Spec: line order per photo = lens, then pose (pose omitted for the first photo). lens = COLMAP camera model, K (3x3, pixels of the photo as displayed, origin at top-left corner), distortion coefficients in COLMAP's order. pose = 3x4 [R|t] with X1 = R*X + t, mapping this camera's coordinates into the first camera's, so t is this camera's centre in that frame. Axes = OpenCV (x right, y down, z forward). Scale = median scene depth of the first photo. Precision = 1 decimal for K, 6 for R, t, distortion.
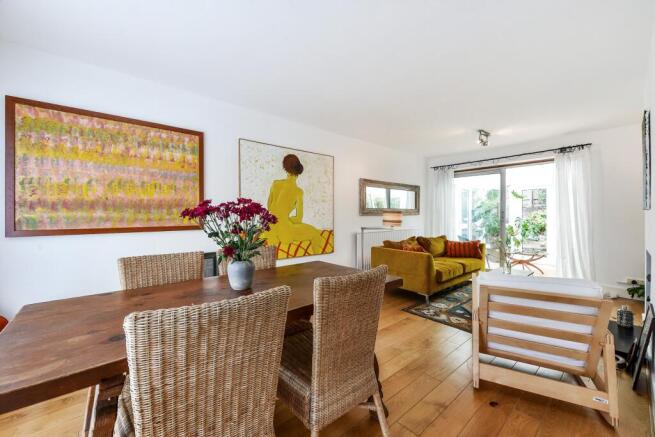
lens RADIAL K [[264.8, 0, 328.1], [0, 264.8, 215.4], [0, 0, 1]] dist [-0.004234, -0.001295]
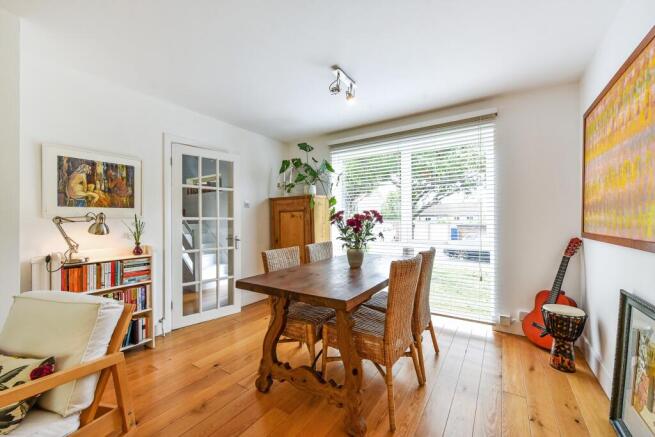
lens RADIAL K [[264.8, 0, 329.1], [0, 264.8, 220.2], [0, 0, 1]] dist [-0.004234, -0.001295]
pose [[-0.964033, 0.006765, -0.265696, 0.089173], [0.004395, 0.999945, 0.009516, -0.001487], [0.265746, 0.008006, -0.964010, 0.945734]]
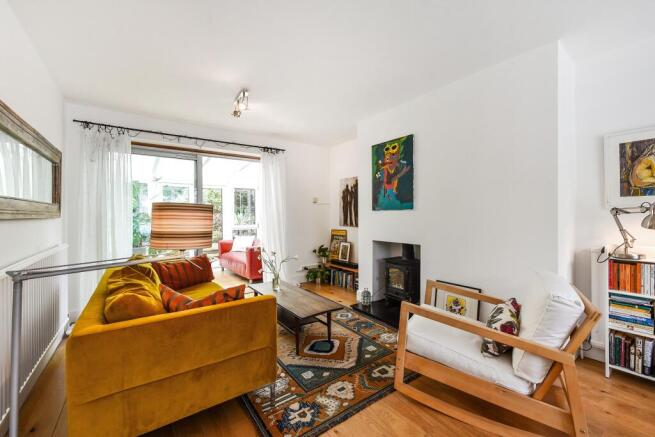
lens RADIAL K [[264.8, 0, 329.8], [0, 264.8, 216.8], [0, 0, 1]] dist [-0.004234, -0.001295]
pose [[0.092509, -0.007310, 0.995685, -0.085093], [0.014135, 0.999882, 0.006027, 0.000782], [-0.995611, 0.013516, 0.092602, 0.794310]]
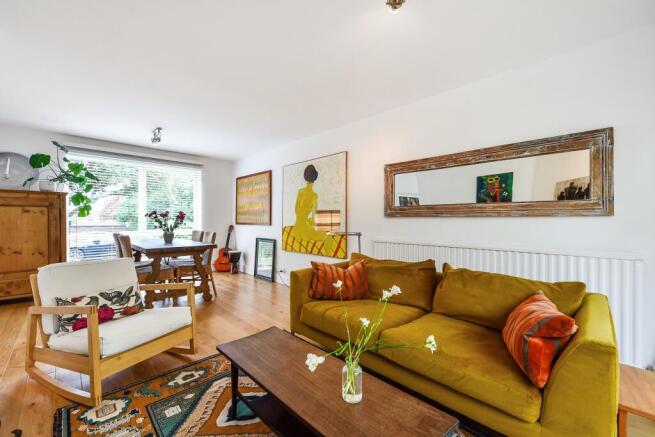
lens RADIAL K [[264.8, 0, 328.9], [0, 264.8, 218.5], [0, 0, 1]] dist [-0.004234, -0.001295]
pose [[0.060198, -0.002876, -0.998182, 0.995649], [-0.012495, 0.999915, -0.003635, 0.008111], [0.998108, 0.012691, 0.060157, 0.980778]]
